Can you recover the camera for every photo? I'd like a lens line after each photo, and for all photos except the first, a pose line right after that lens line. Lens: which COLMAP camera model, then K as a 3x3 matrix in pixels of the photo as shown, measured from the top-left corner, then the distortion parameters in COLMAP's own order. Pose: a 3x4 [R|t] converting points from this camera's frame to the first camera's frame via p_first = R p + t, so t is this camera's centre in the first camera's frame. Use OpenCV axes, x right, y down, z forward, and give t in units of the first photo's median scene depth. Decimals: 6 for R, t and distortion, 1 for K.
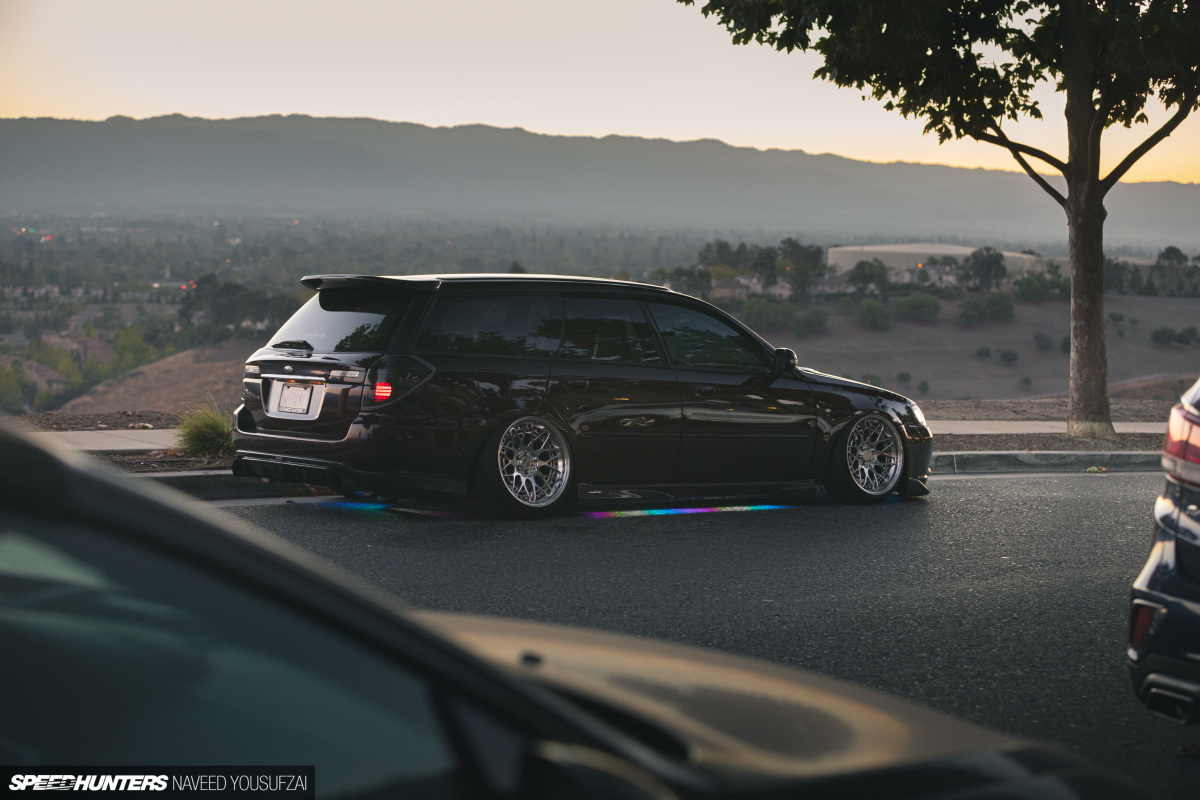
lens RADIAL K [[2504.4, 0, 599.1], [0, 2504.4, 462.7], [0, 0, 1]] dist [-0.501707, -0.223070]
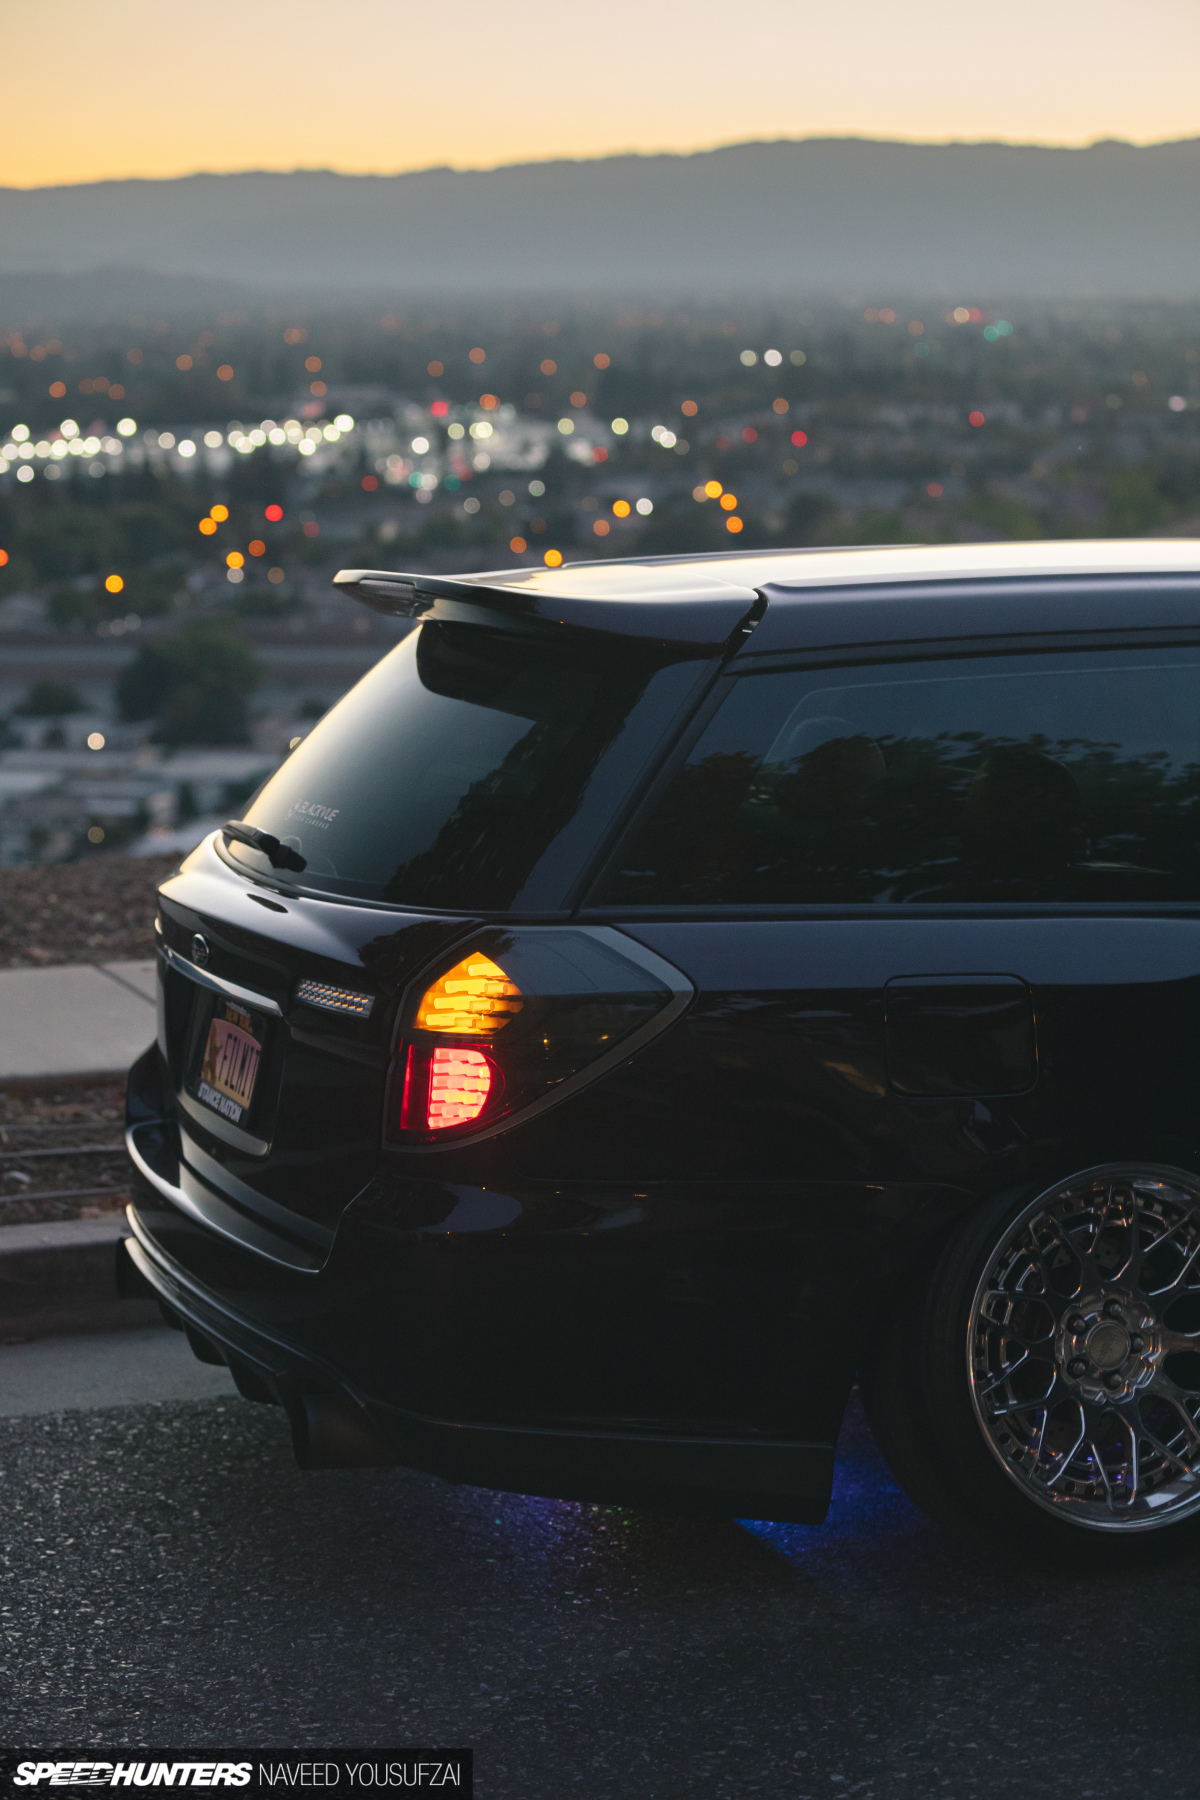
lens RADIAL K [[3756.5, 0, 600.0], [0, 3756.5, 900.0], [0, 0, 1]] dist [-0.501707, -0.223070]
pose [[0.941140, 0.019122, -0.337477, 0.040750], [0.002446, 0.997987, 0.063370, -0.059557], [0.338009, -0.060466, 0.939198, 0.577114]]
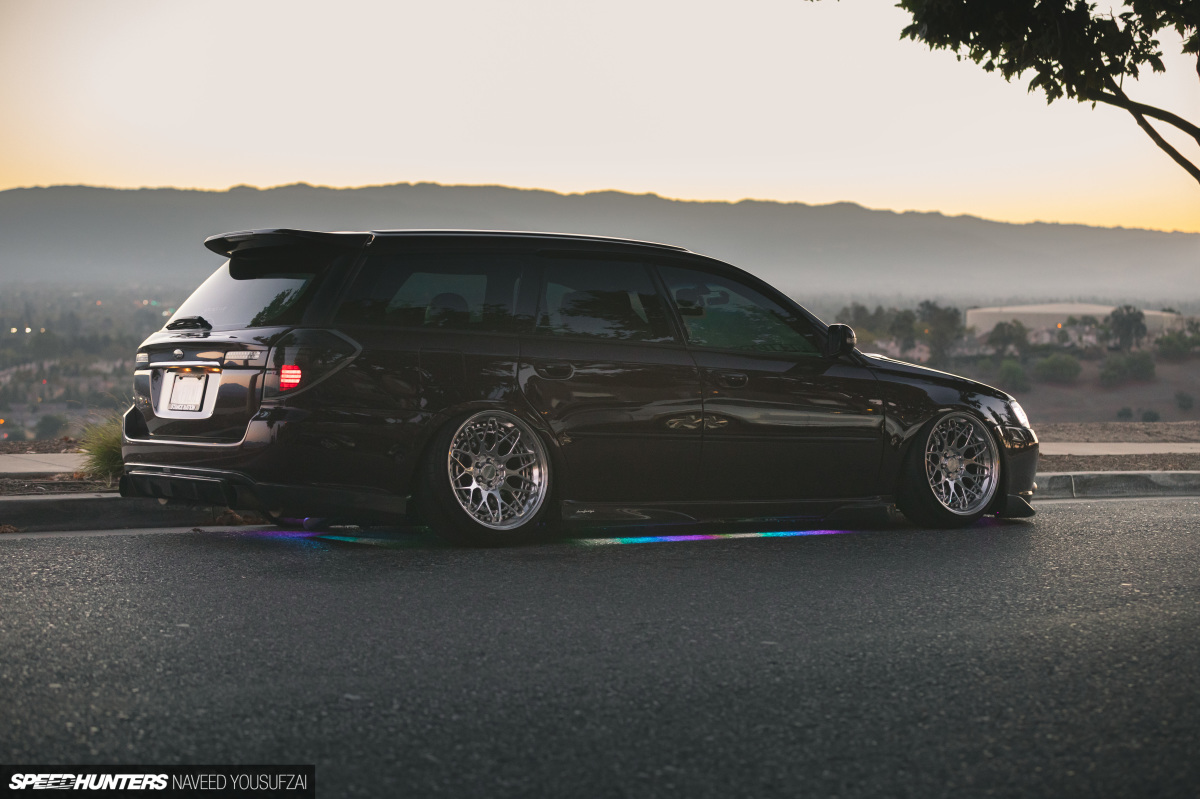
lens RADIAL K [[2504.4, 0, 599.1], [0, 2504.4, 462.2], [0, 0, 1]] dist [-0.501707, -0.223070]
pose [[0.998167, -0.014664, -0.058713, 0.043131], [0.012880, 0.999447, -0.030654, 0.018443], [0.059130, 0.029842, 0.997804, 0.224562]]
